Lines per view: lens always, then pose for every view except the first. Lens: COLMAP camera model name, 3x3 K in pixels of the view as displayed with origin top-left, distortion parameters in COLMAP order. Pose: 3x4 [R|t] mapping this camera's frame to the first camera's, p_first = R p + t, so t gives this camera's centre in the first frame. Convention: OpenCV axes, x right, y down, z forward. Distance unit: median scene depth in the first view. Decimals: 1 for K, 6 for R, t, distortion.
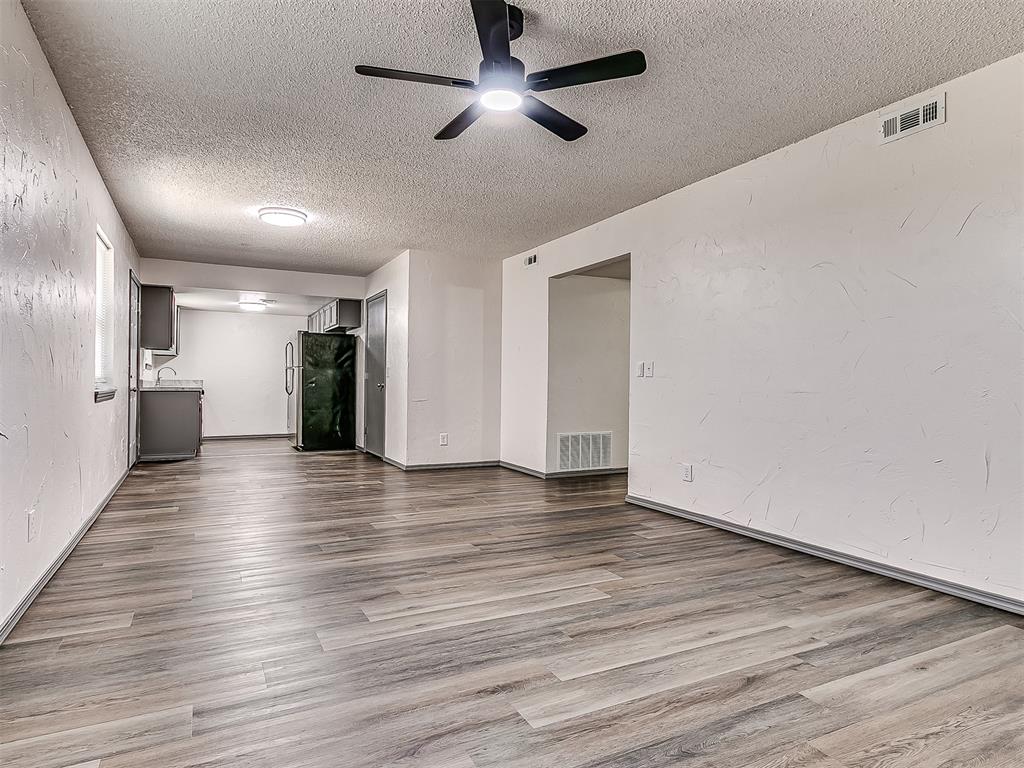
lens RADIAL K [[595.4, 0, 503.5], [0, 595.4, 381.0], [0, 0, 1]] dist [0.003703, 0.001505]
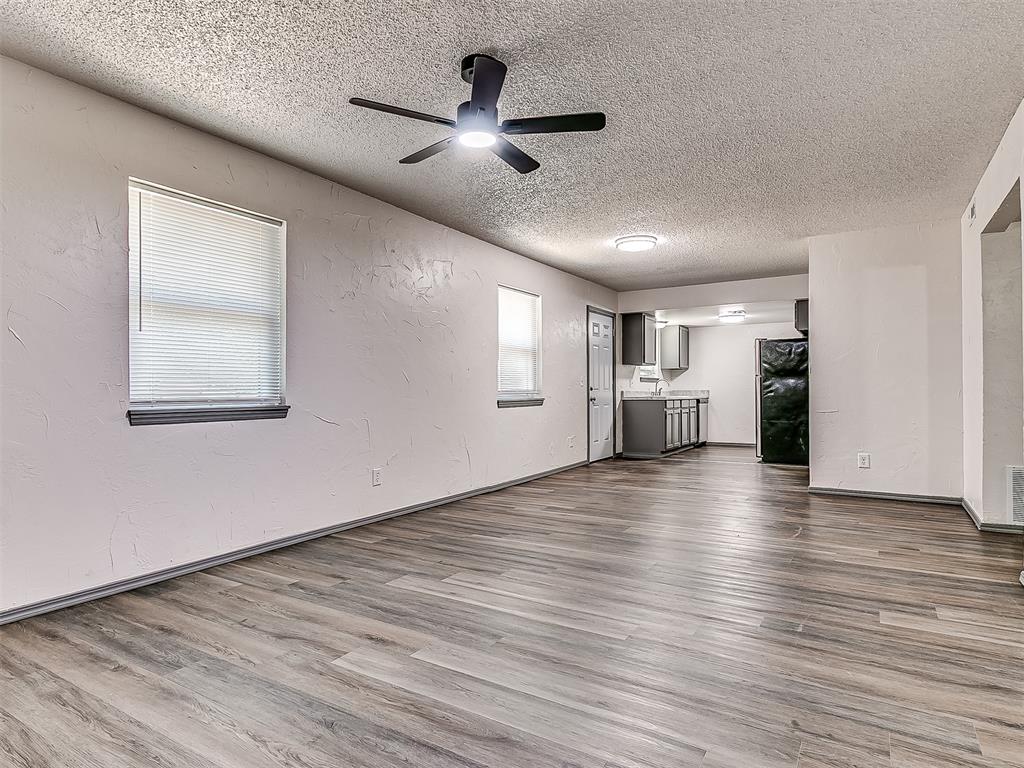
lens RADIAL K [[595.4, 0, 503.0], [0, 595.4, 389.9], [0, 0, 1]] dist [0.003703, 0.001505]
pose [[0.512794, -0.011935, -0.858429, 0.460967], [0.010365, 0.999917, -0.007711, 0.003938], [0.858449, -0.004943, 0.512875, 0.227690]]
